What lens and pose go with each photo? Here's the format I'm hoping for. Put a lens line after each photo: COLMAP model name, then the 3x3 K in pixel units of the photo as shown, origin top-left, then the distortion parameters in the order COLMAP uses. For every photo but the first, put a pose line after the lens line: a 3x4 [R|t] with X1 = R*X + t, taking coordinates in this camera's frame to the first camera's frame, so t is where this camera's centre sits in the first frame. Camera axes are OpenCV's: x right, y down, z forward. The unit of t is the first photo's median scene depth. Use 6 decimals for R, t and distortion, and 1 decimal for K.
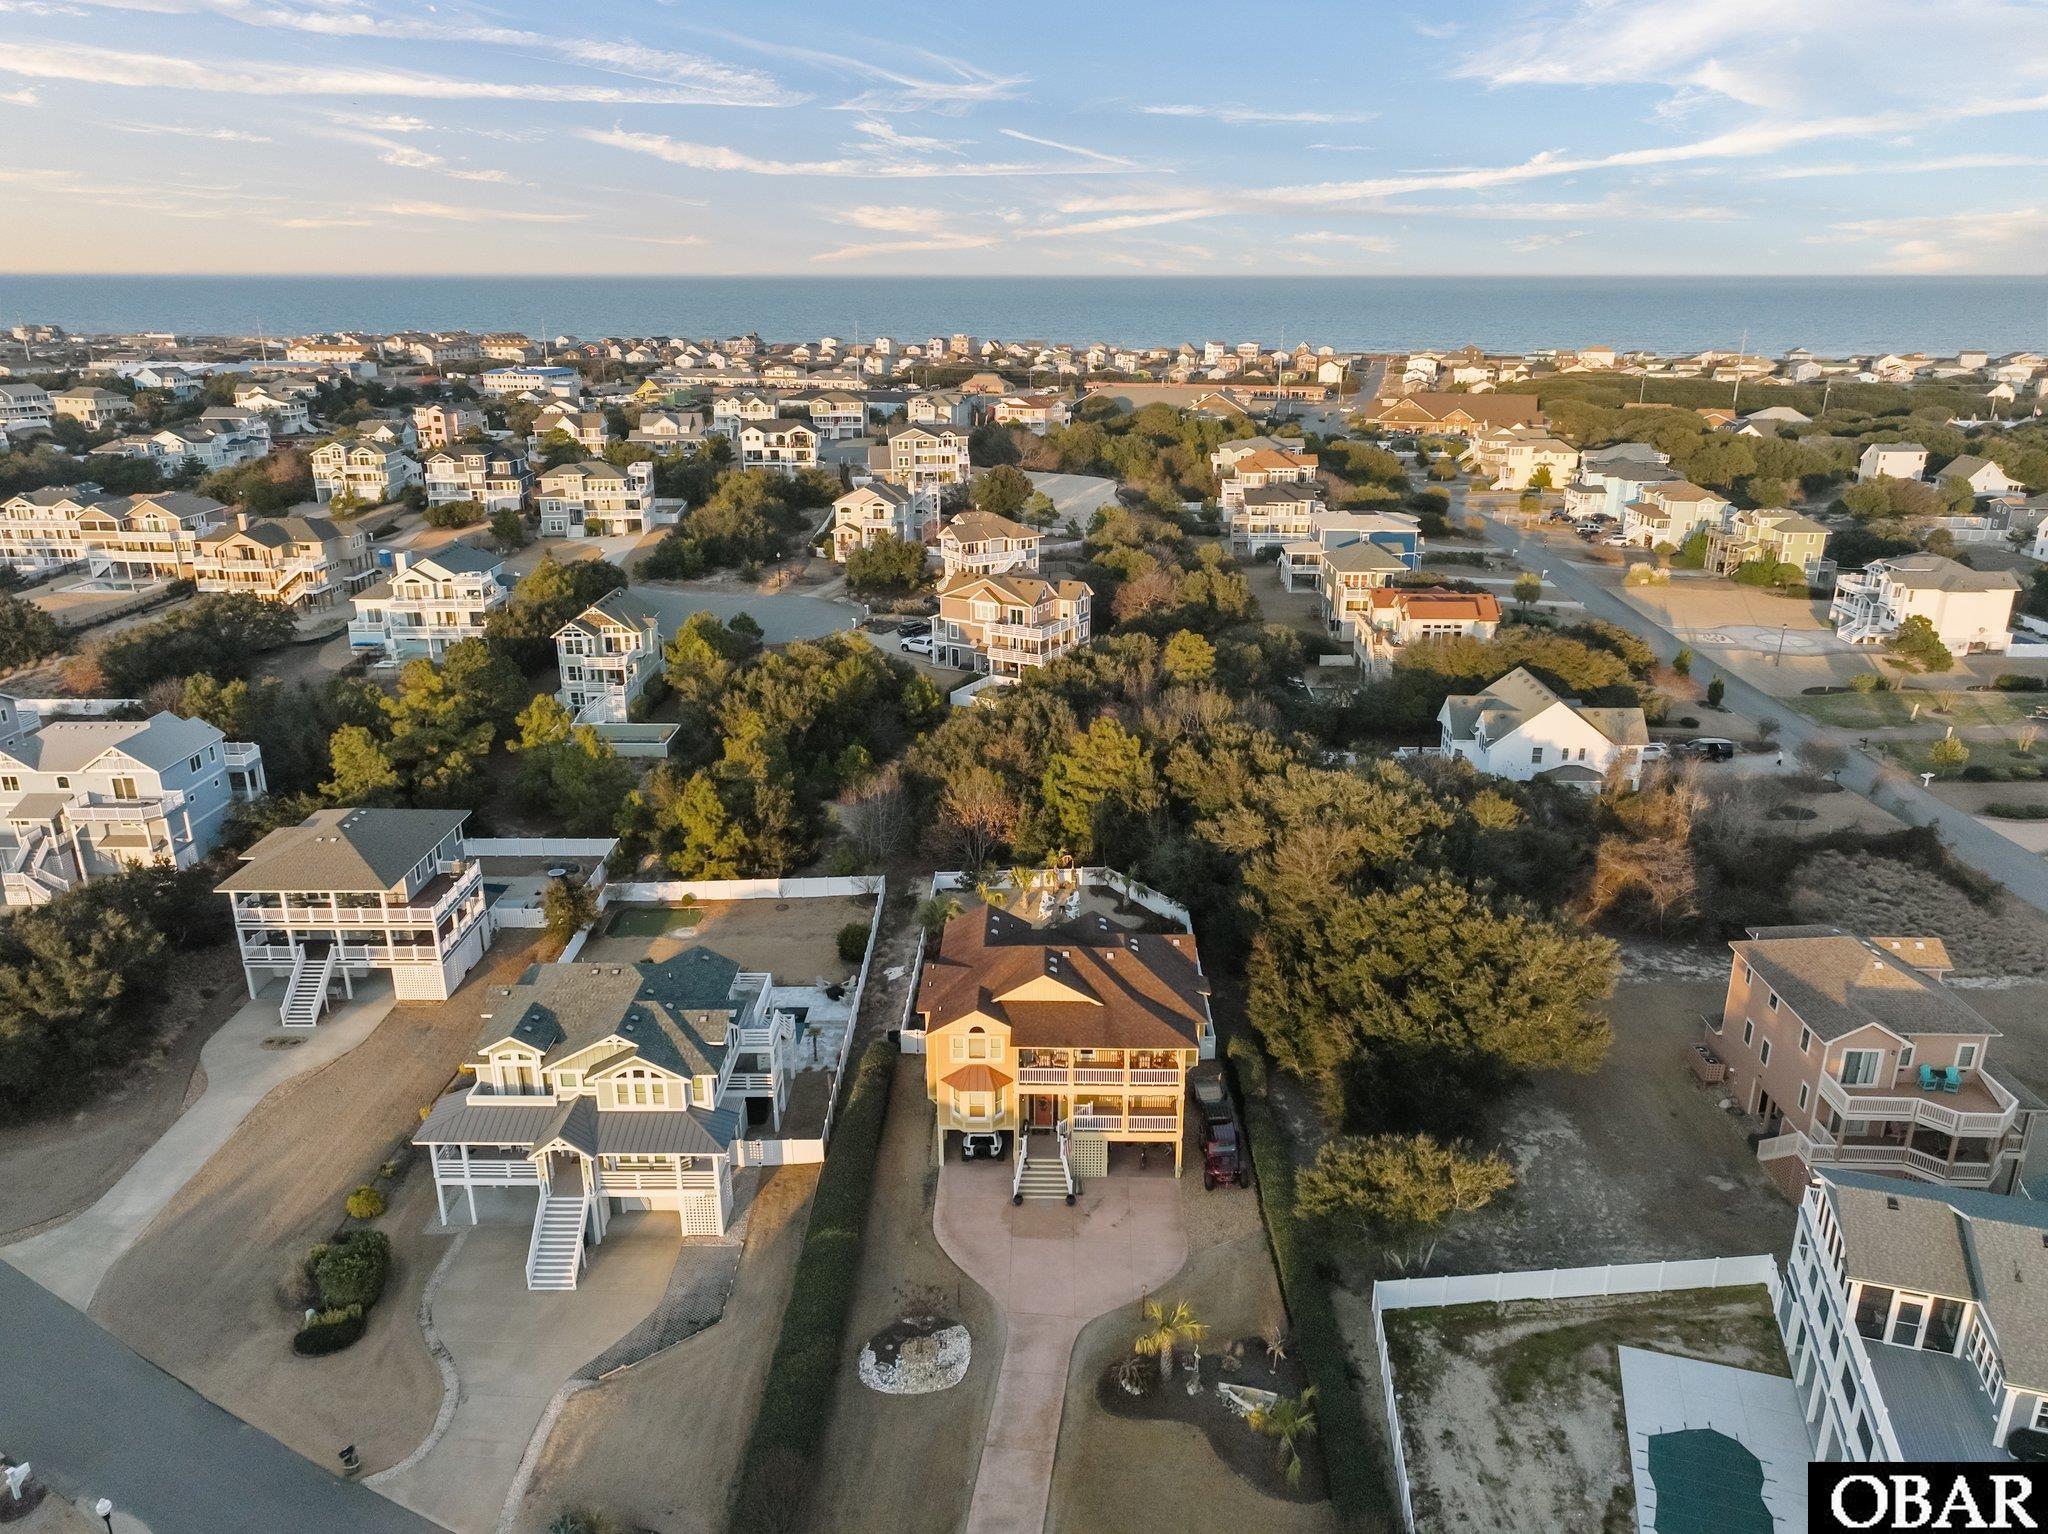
lens RADIAL K [[1470.5, 0, 1024.0], [0, 1470.5, 767.0], [0, 0, 1]] dist [-0.002755, 0.003794]
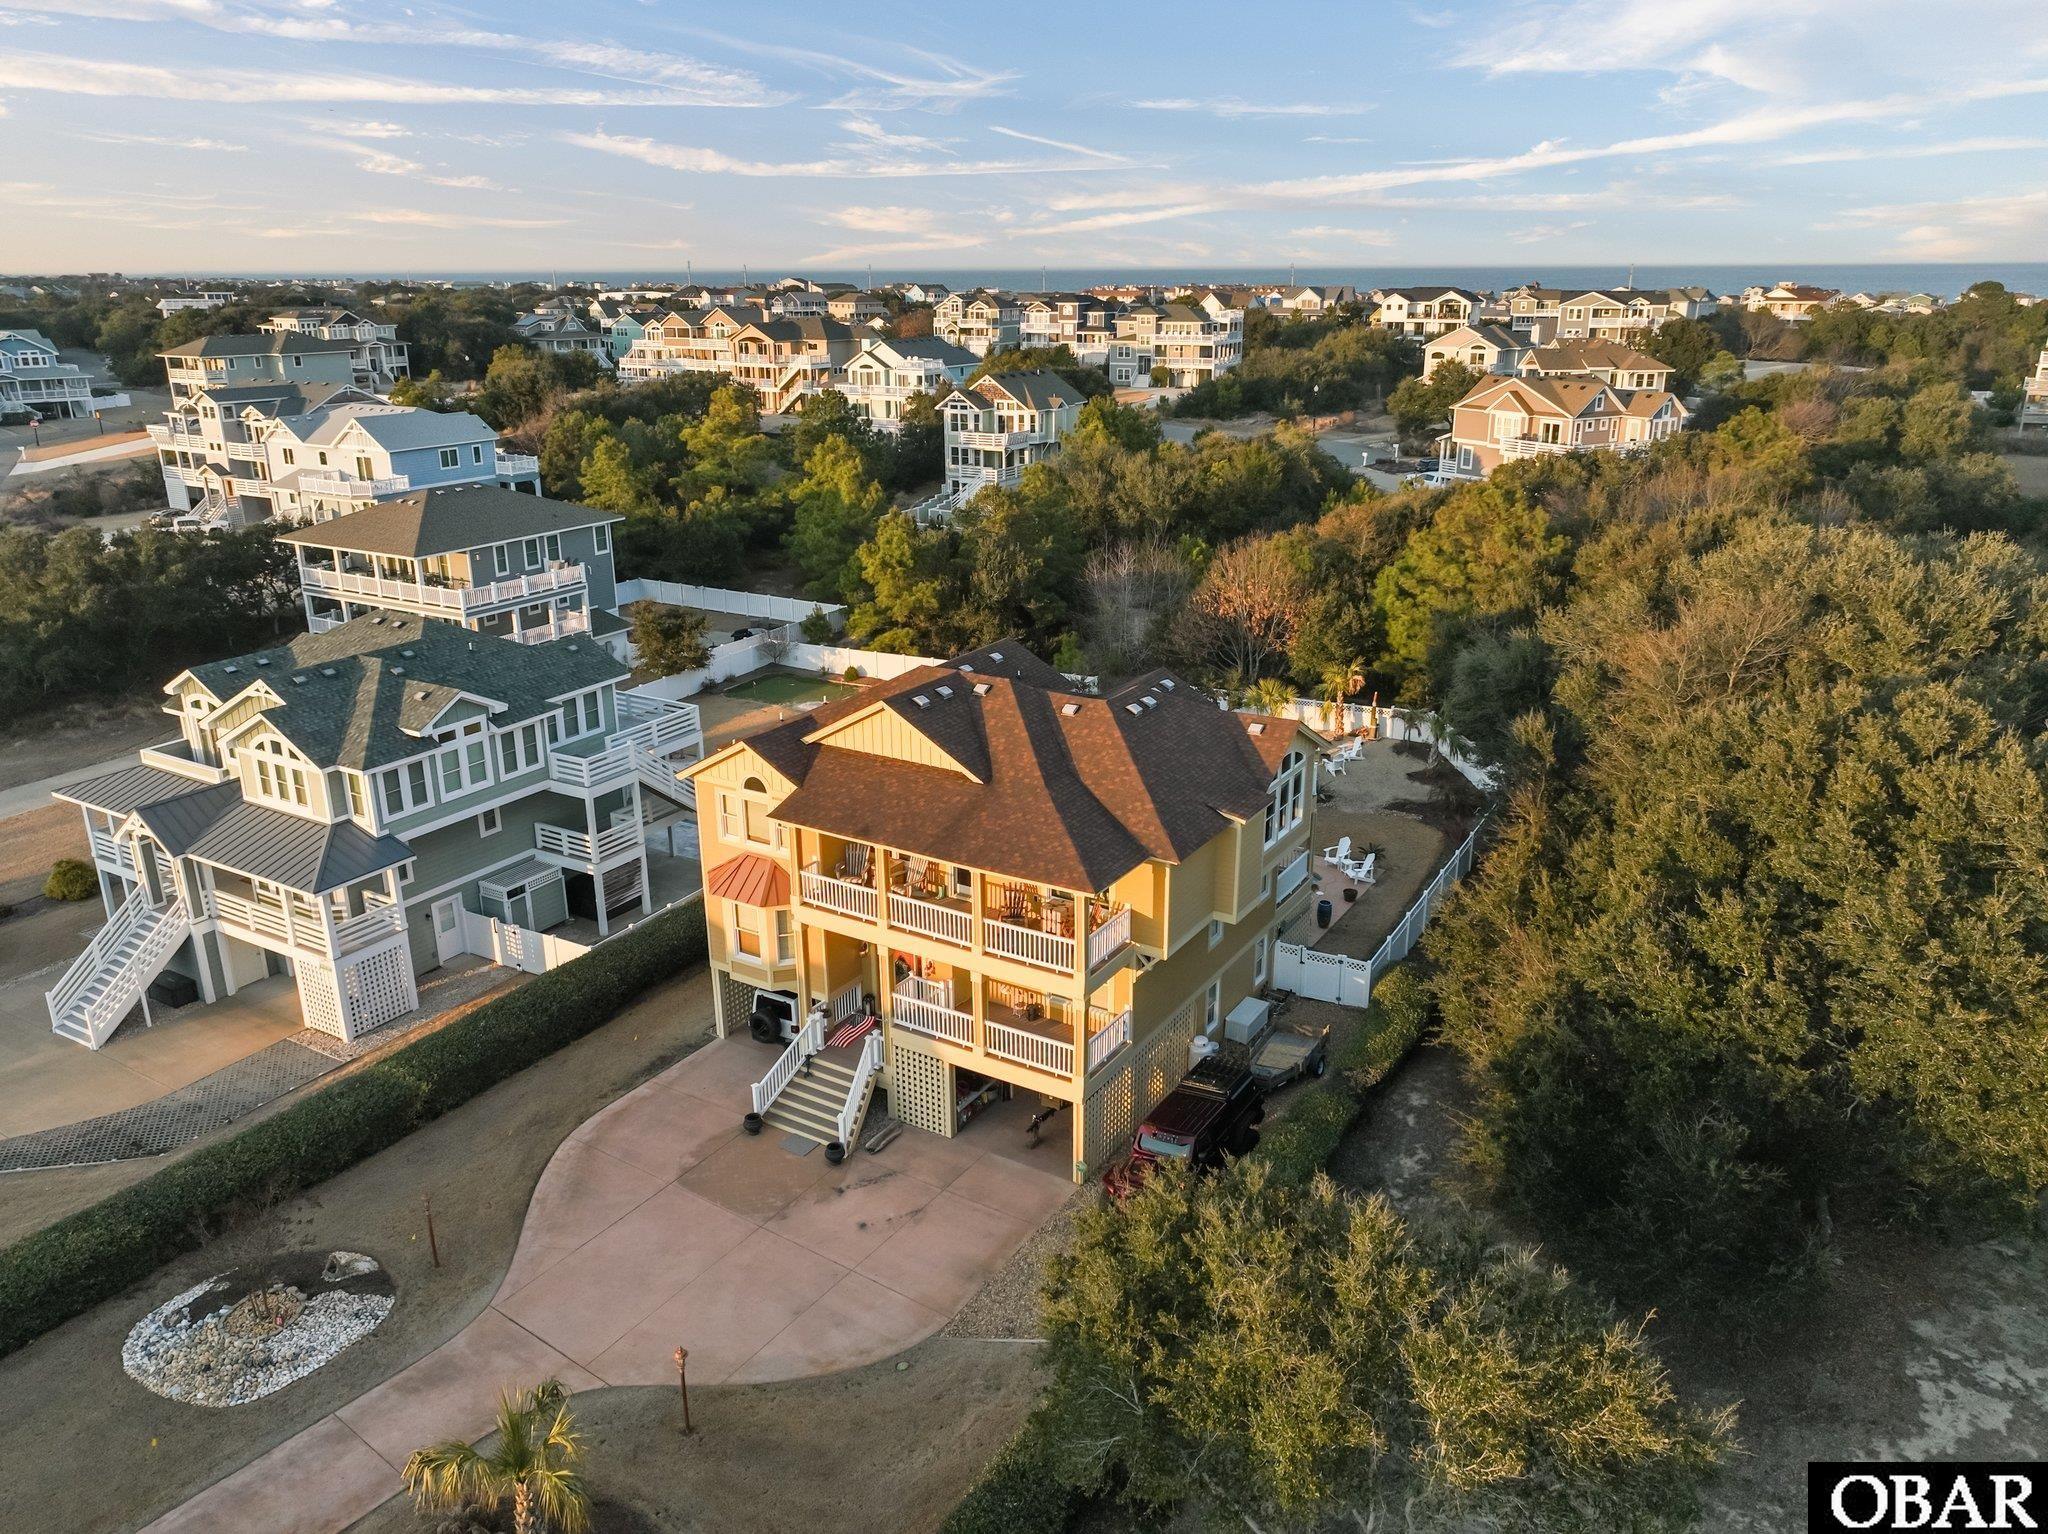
lens RADIAL K [[1470.5, 0, 1024.0], [0, 1470.5, 767.0], [0, 0, 1]] dist [-0.002755, 0.003794]
pose [[0.857388, 0.159286, -0.489402, 0.212305], [-0.162060, 0.986086, 0.037027, 0.096786], [0.488491, 0.047566, 0.871272, 0.416170]]
